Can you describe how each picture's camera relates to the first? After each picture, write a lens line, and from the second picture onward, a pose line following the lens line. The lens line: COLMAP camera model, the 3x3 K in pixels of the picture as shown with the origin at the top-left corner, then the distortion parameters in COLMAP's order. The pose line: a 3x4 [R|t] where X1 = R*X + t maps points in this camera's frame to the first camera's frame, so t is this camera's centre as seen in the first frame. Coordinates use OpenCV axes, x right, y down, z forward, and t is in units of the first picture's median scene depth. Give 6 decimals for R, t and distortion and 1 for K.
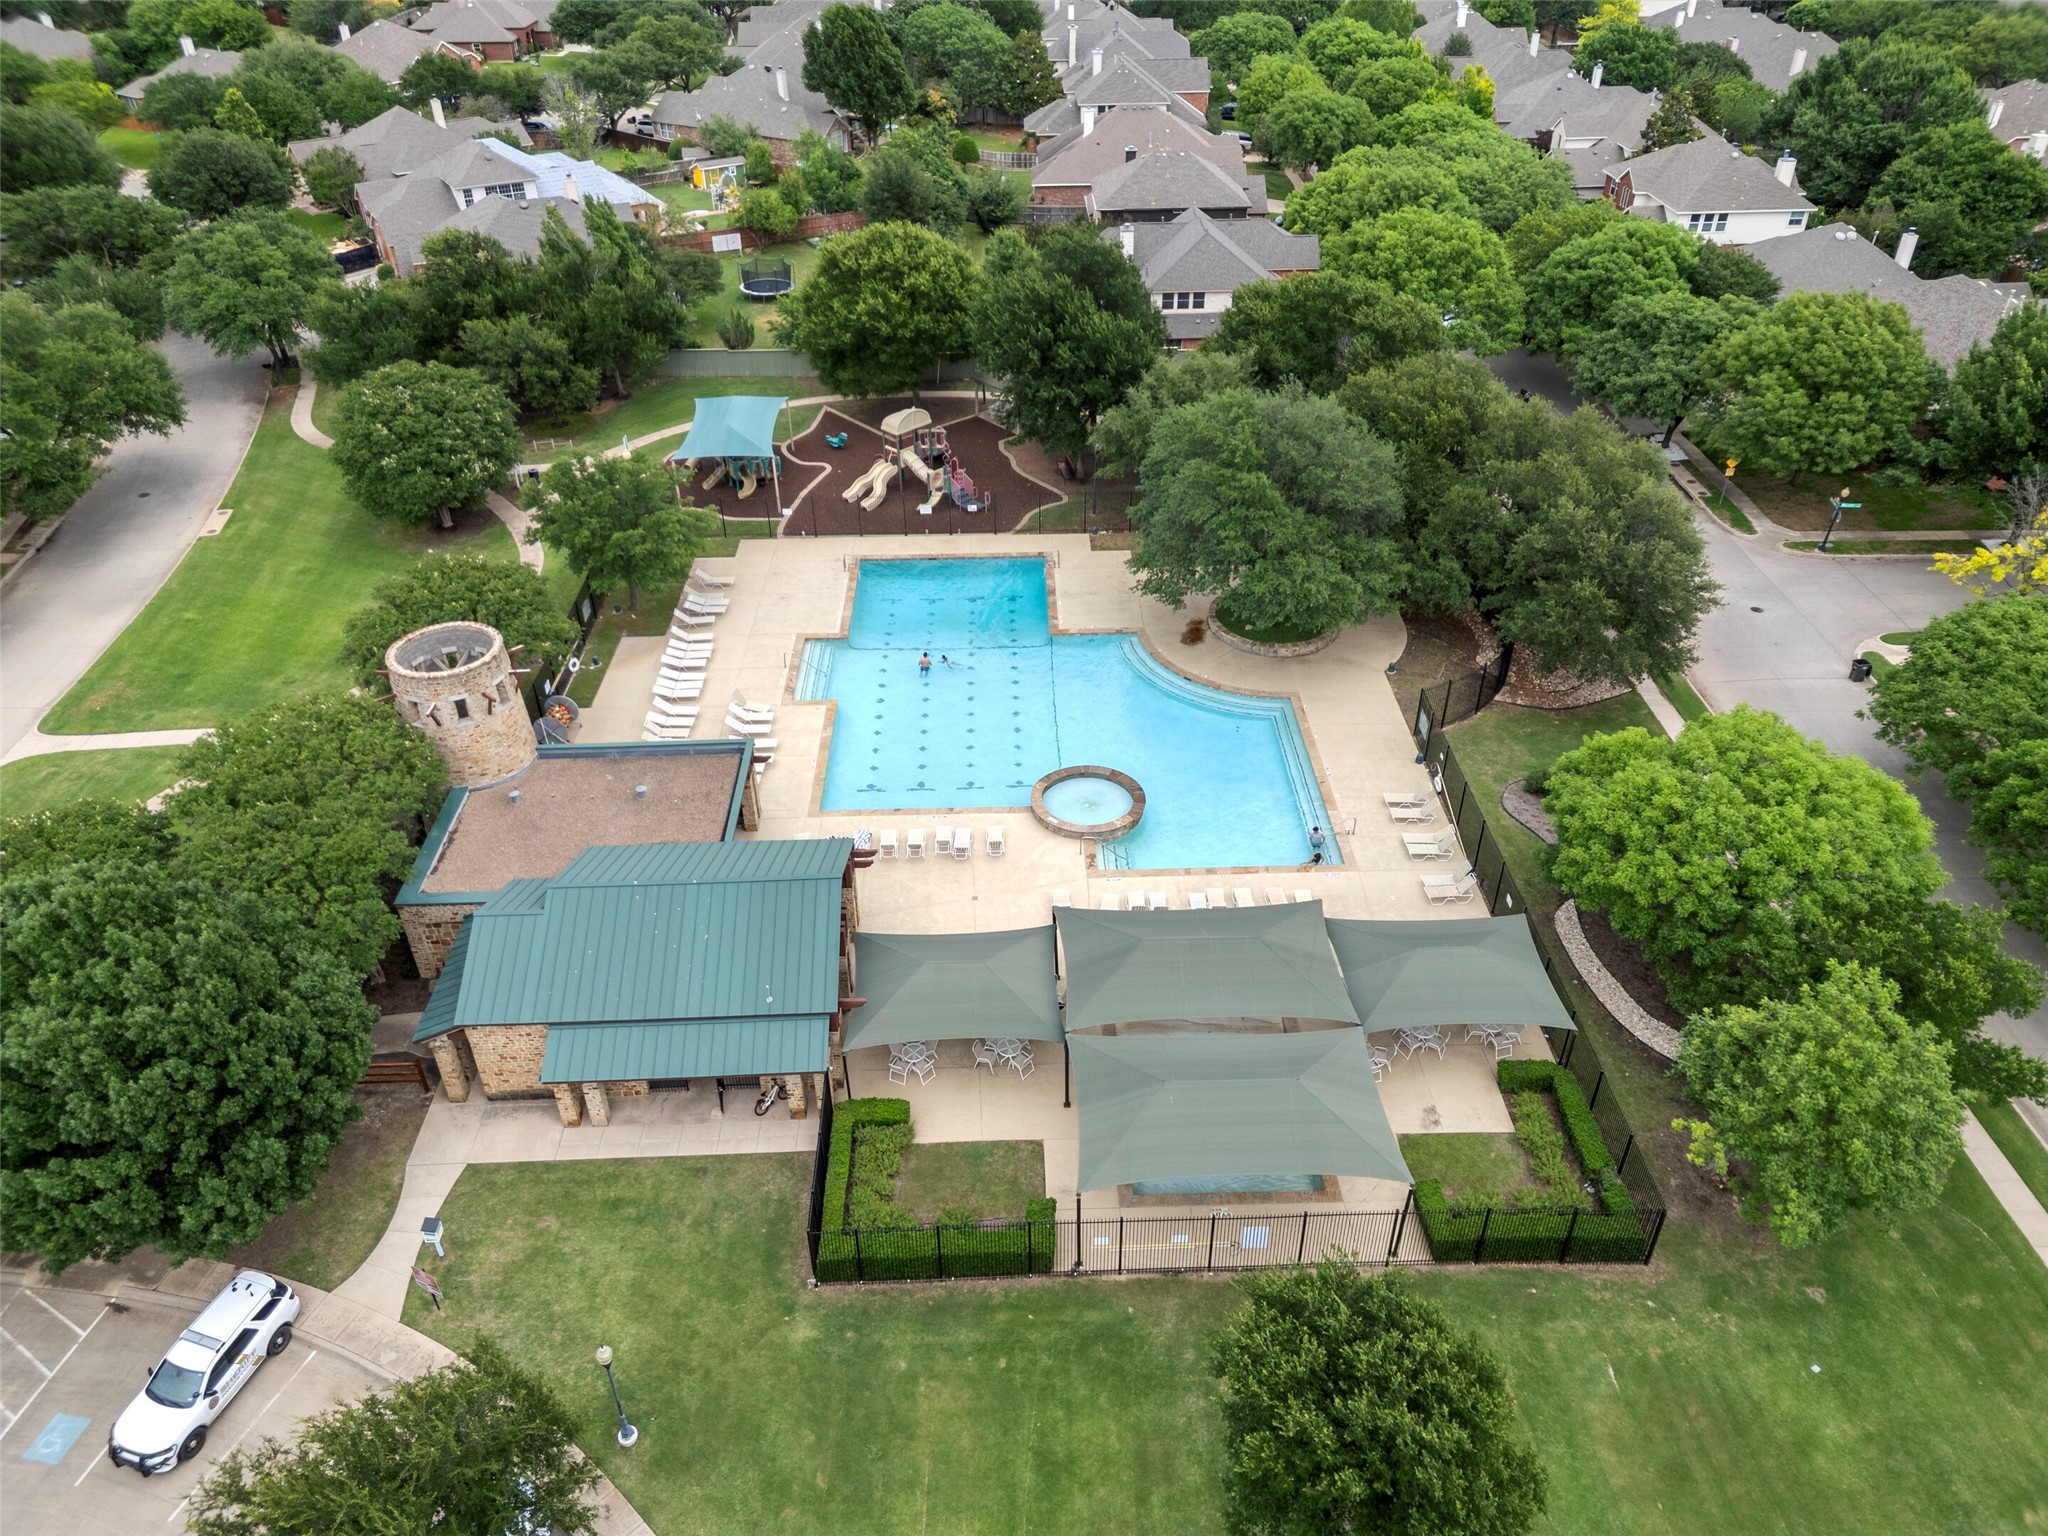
lens RADIAL K [[1427.6, 0, 1024.0], [0, 1427.6, 768.0], [0, 0, 1]] dist [0.070622, -0.048500]
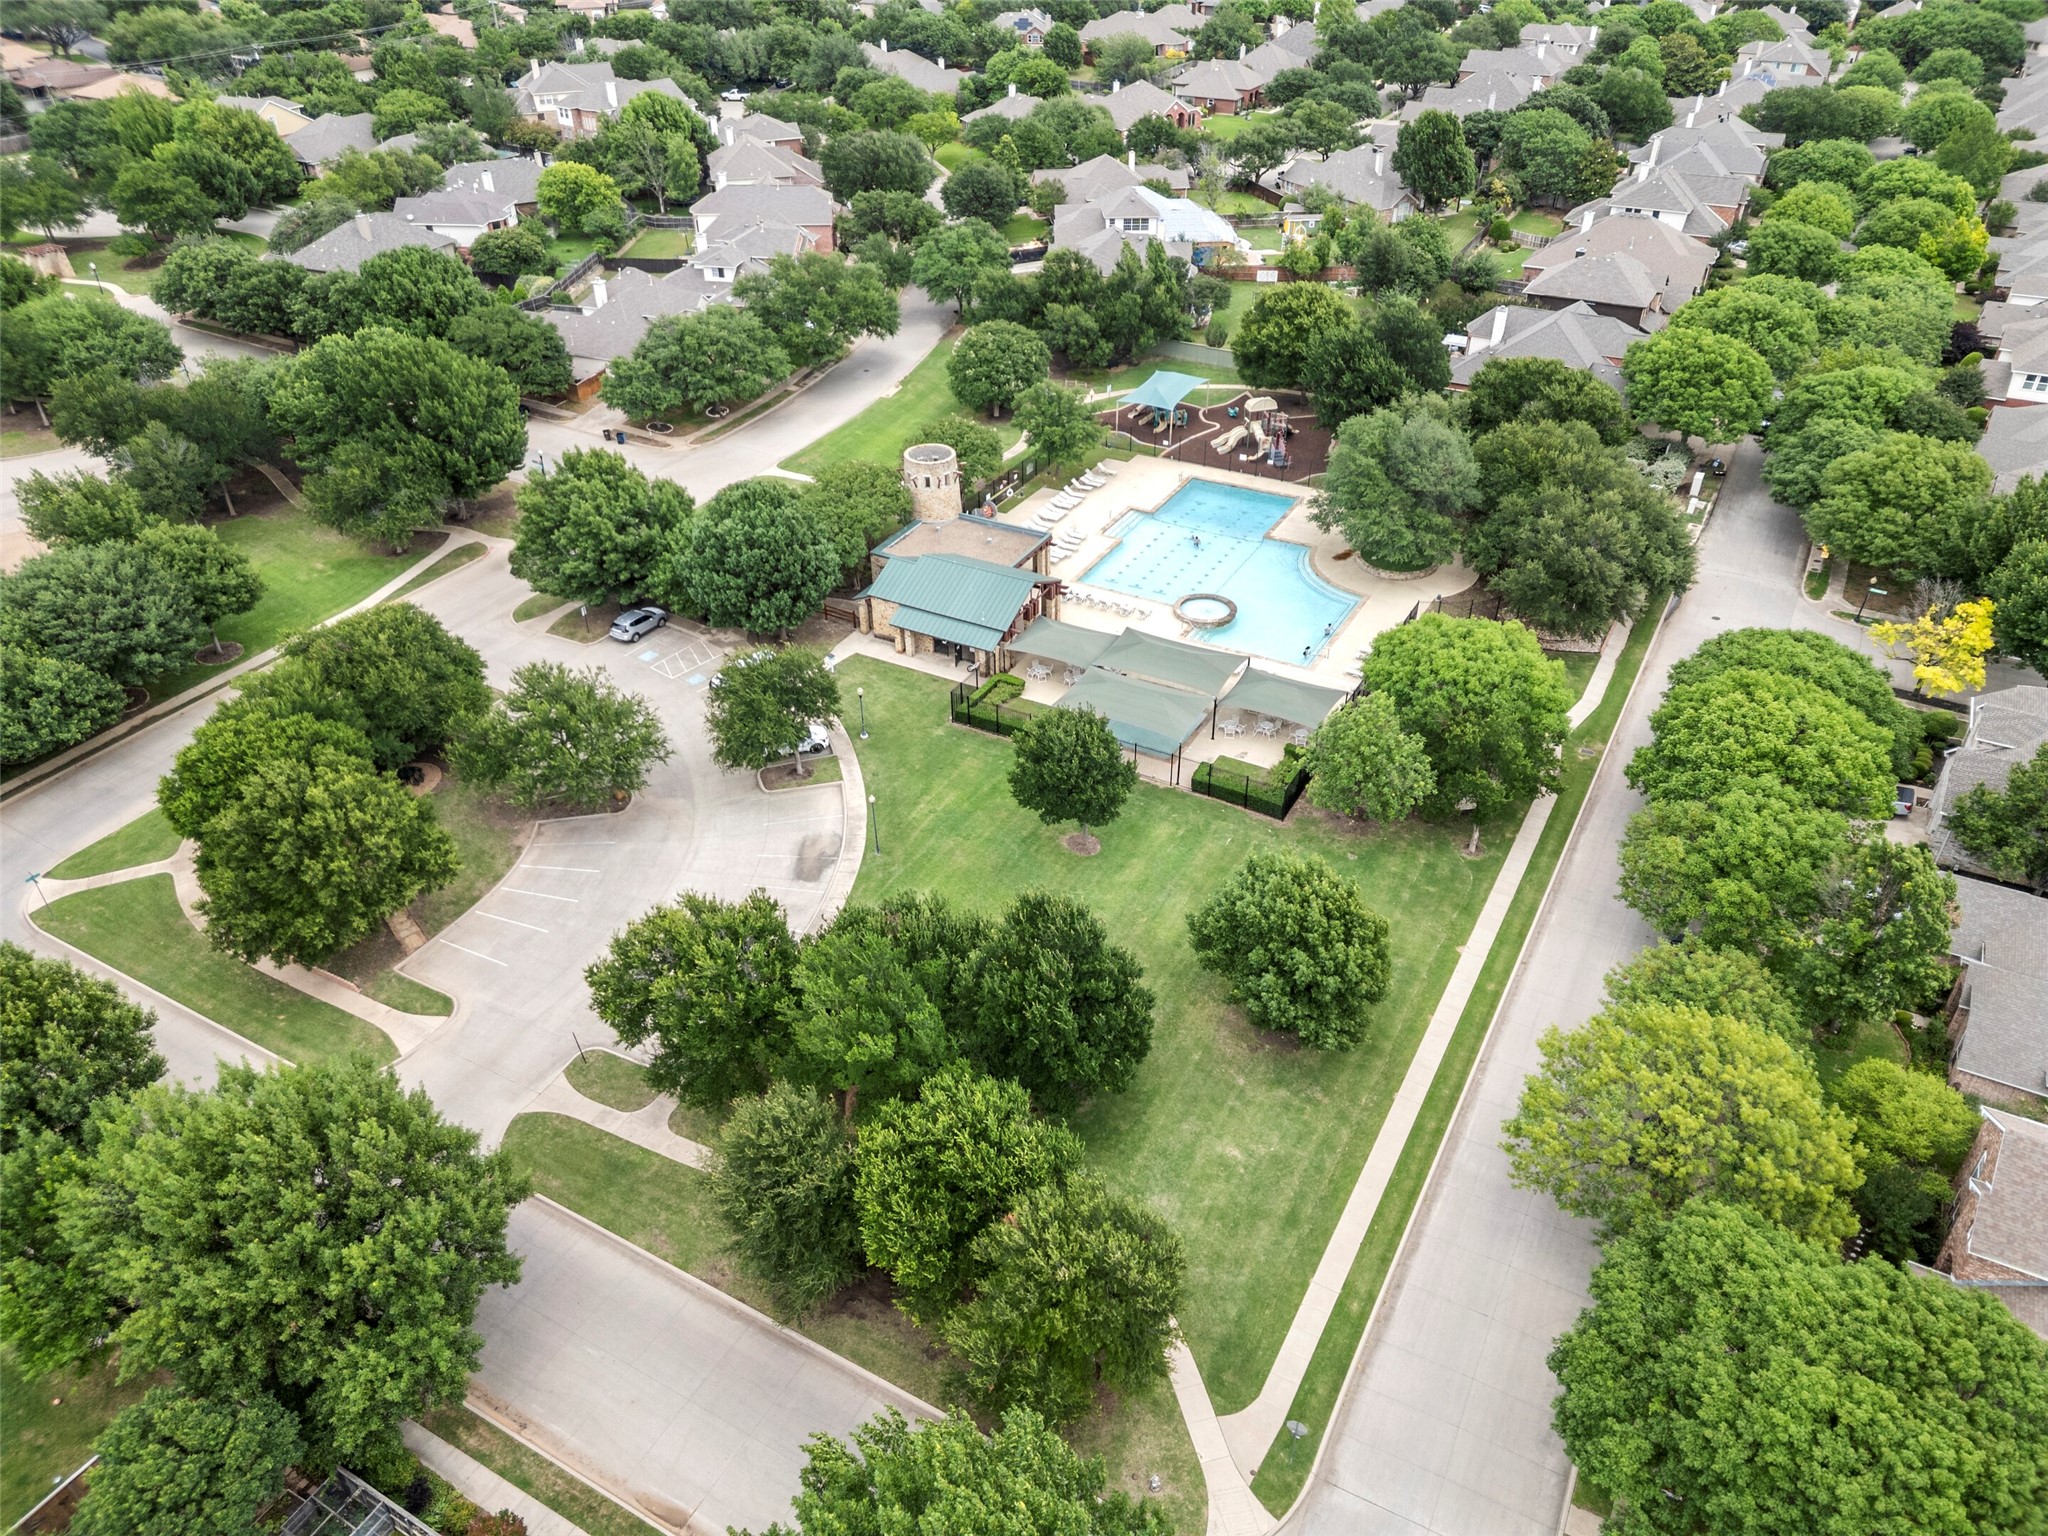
lens RADIAL K [[1427.6, 0, 1024.0], [0, 1427.6, 768.0], [0, 0, 1]] dist [0.070622, -0.048500]
pose [[0.863743, 0.290872, -0.411512, 0.452553], [-0.292445, 0.954351, 0.060745, 0.120166], [0.410396, 0.067877, 0.909378, -0.519301]]
